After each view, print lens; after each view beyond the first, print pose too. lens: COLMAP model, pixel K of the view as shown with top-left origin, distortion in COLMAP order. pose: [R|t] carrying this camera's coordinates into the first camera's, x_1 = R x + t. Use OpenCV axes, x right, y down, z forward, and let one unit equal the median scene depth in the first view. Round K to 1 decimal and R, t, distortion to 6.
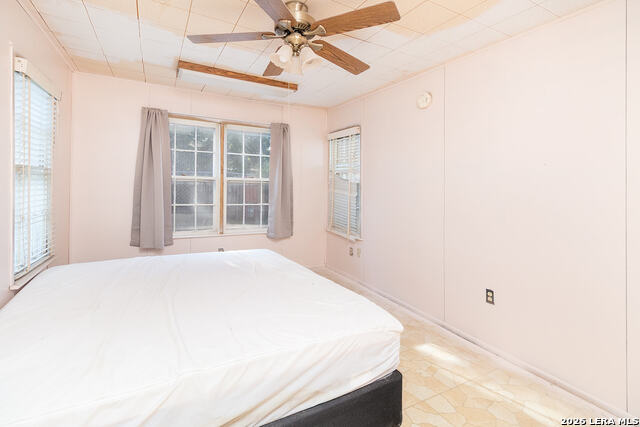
lens RADIAL K [[299.1, 0, 321.3], [0, 299.1, 200.0], [0, 0, 1]] dist [0.000500, 0.000097]
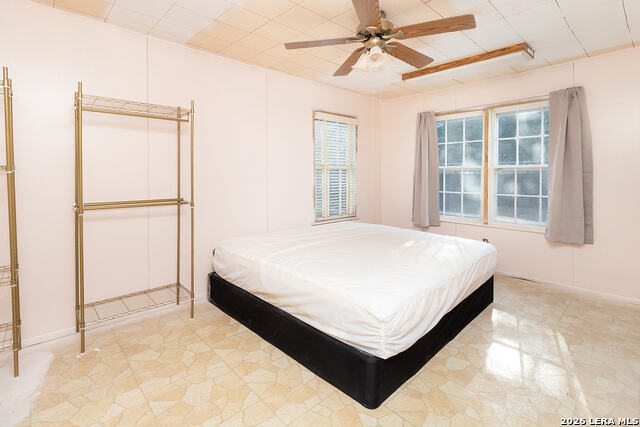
lens RADIAL K [[299.1, 0, 321.3], [0, 299.1, 200.0], [0, 0, 1]] dist [0.000500, 0.000097]
pose [[0.264909, 0.059949, -0.962408, 0.450003], [-0.042476, 0.997822, 0.050463, 0.009135], [0.963337, 0.027511, 0.266879, 0.226887]]
